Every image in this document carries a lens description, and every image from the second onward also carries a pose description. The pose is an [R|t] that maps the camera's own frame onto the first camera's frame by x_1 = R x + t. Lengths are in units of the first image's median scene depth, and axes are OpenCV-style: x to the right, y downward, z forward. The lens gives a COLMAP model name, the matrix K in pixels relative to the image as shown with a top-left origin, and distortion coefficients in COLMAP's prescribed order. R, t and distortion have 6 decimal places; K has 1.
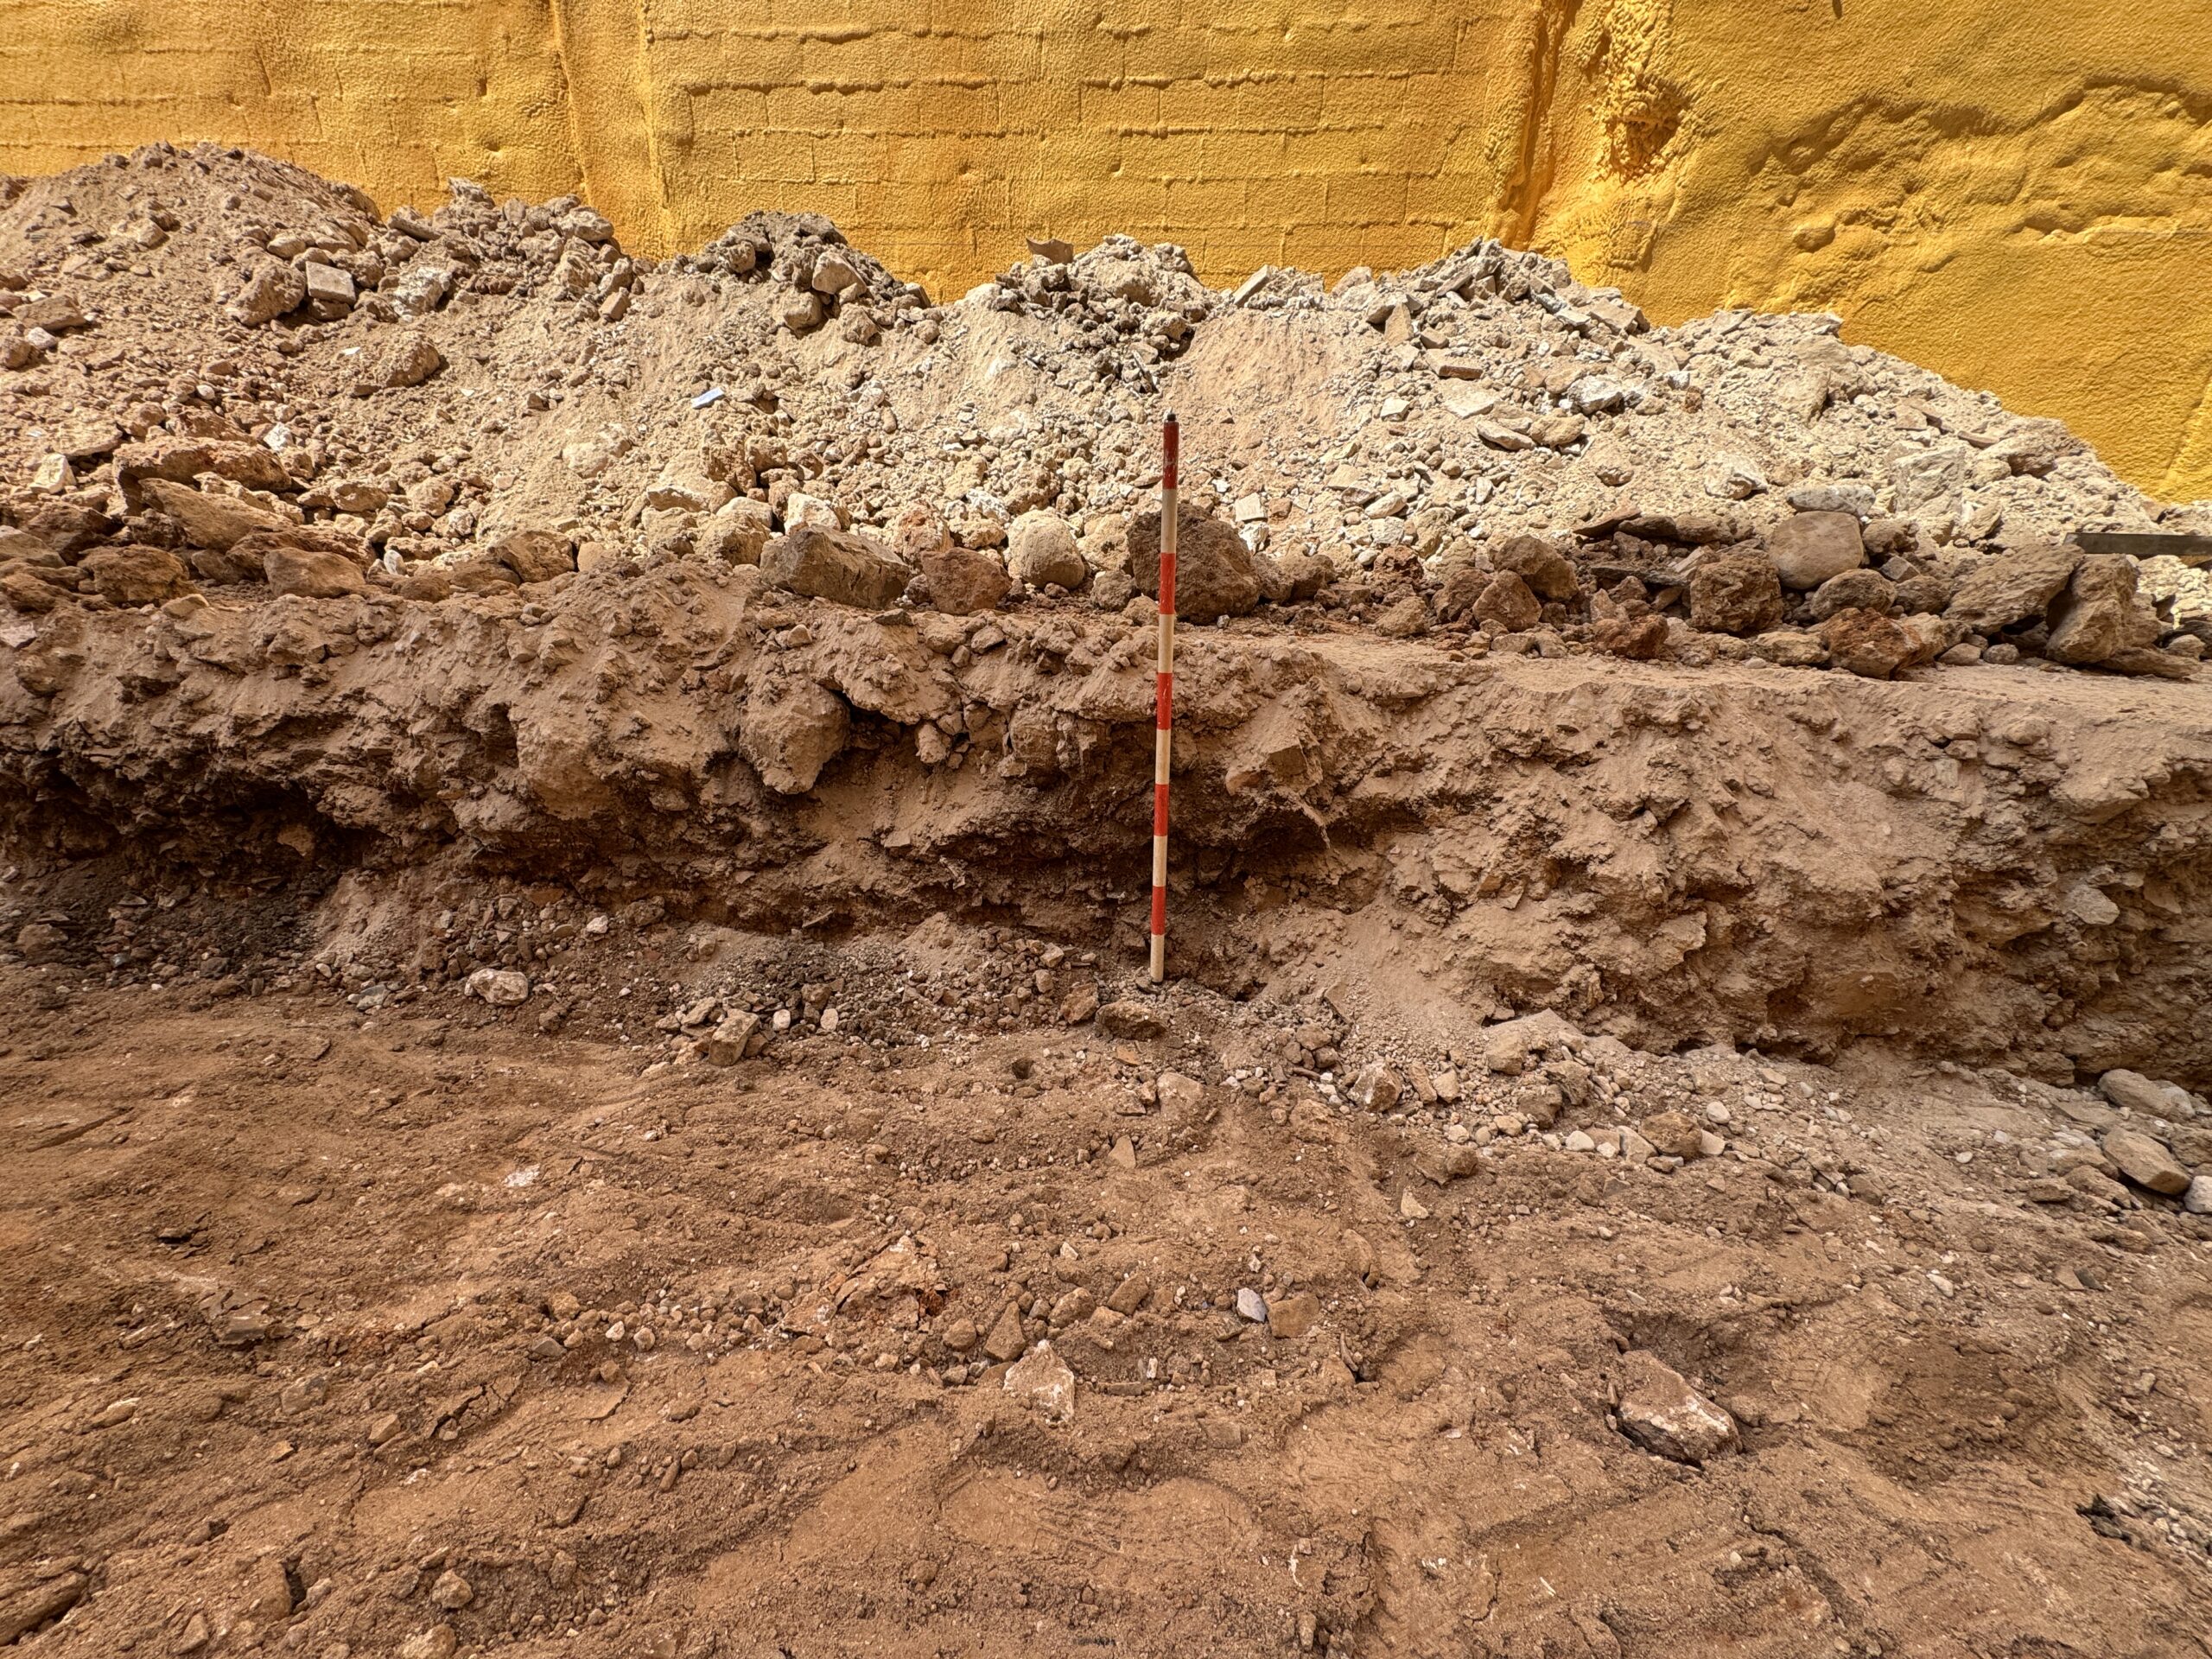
lens RADIAL K [[886.7, 0, 1105.9], [0, 886.7, 830.6], [0, 0, 1]] dist [-0.000757, -0.000100]
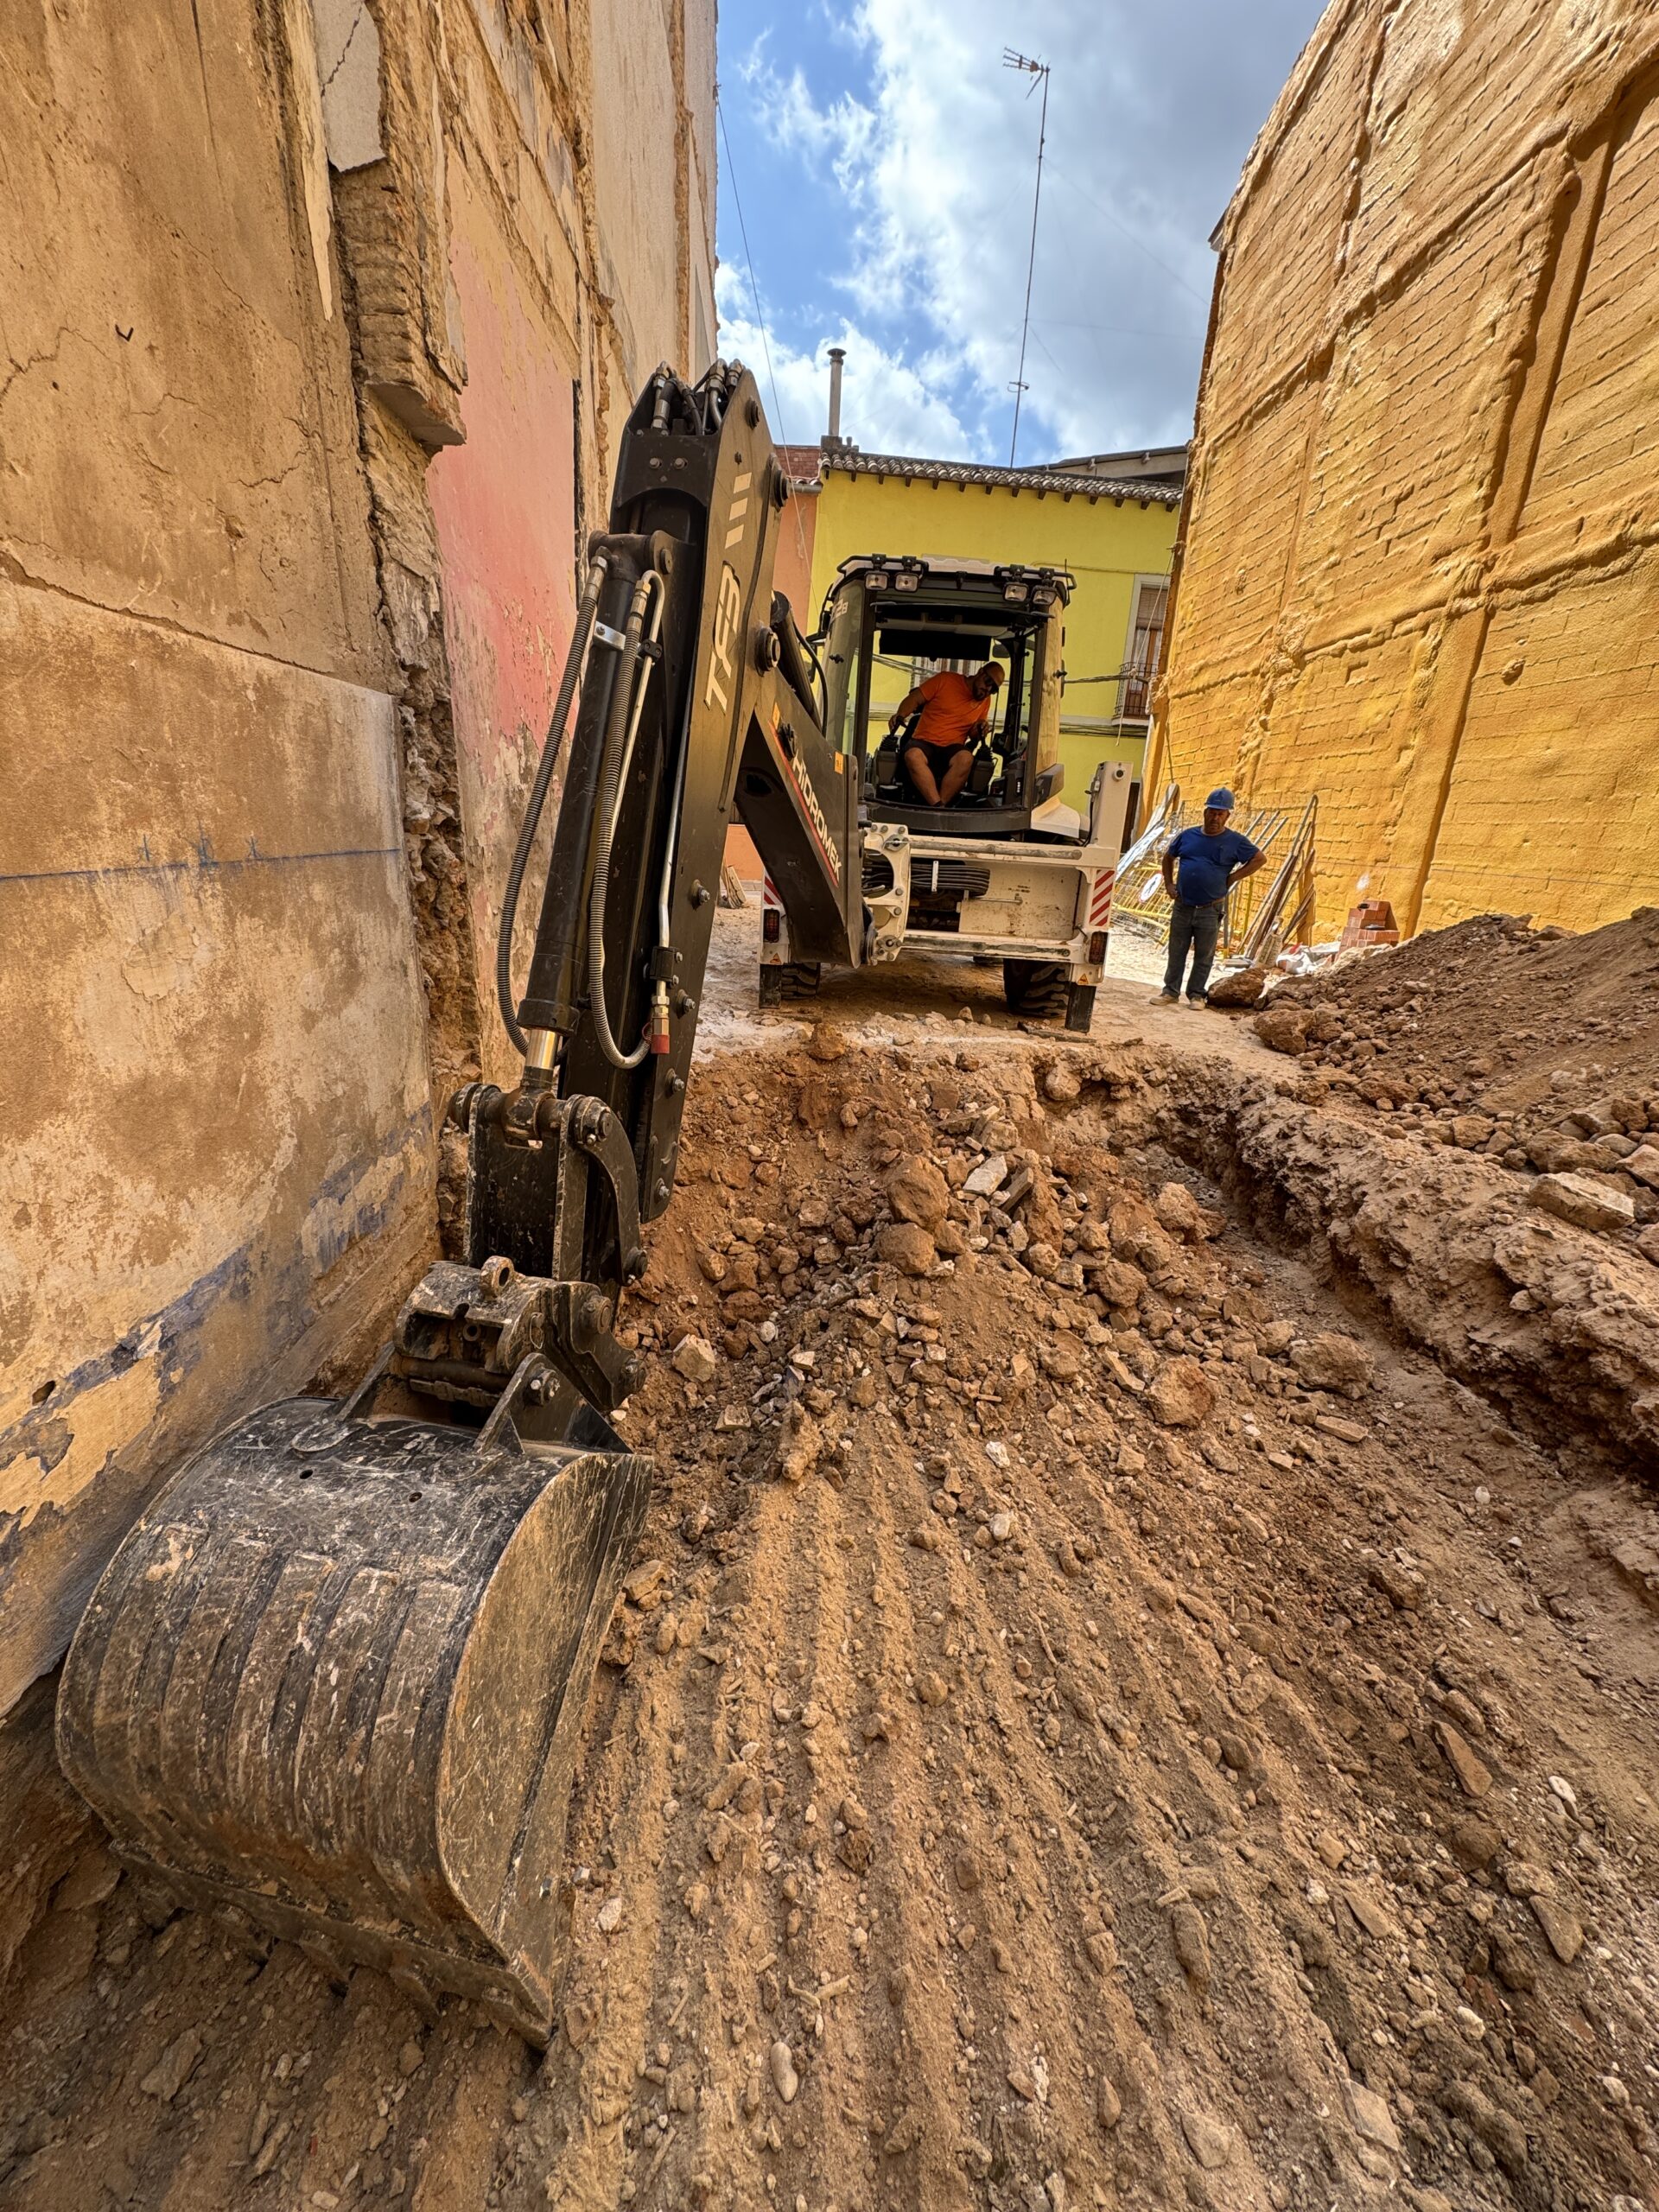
lens RADIAL K [[886.7, 0, 829.0], [0, 886.7, 1111.4], [0, 0, 1]] dist [-0.000757, -0.000100]
pose [[0.102026, 0.303003, -0.947512, 1.276431], [-0.420341, 0.876406, 0.235002, -0.272444], [0.901612, 0.374302, 0.216781, -0.833329]]
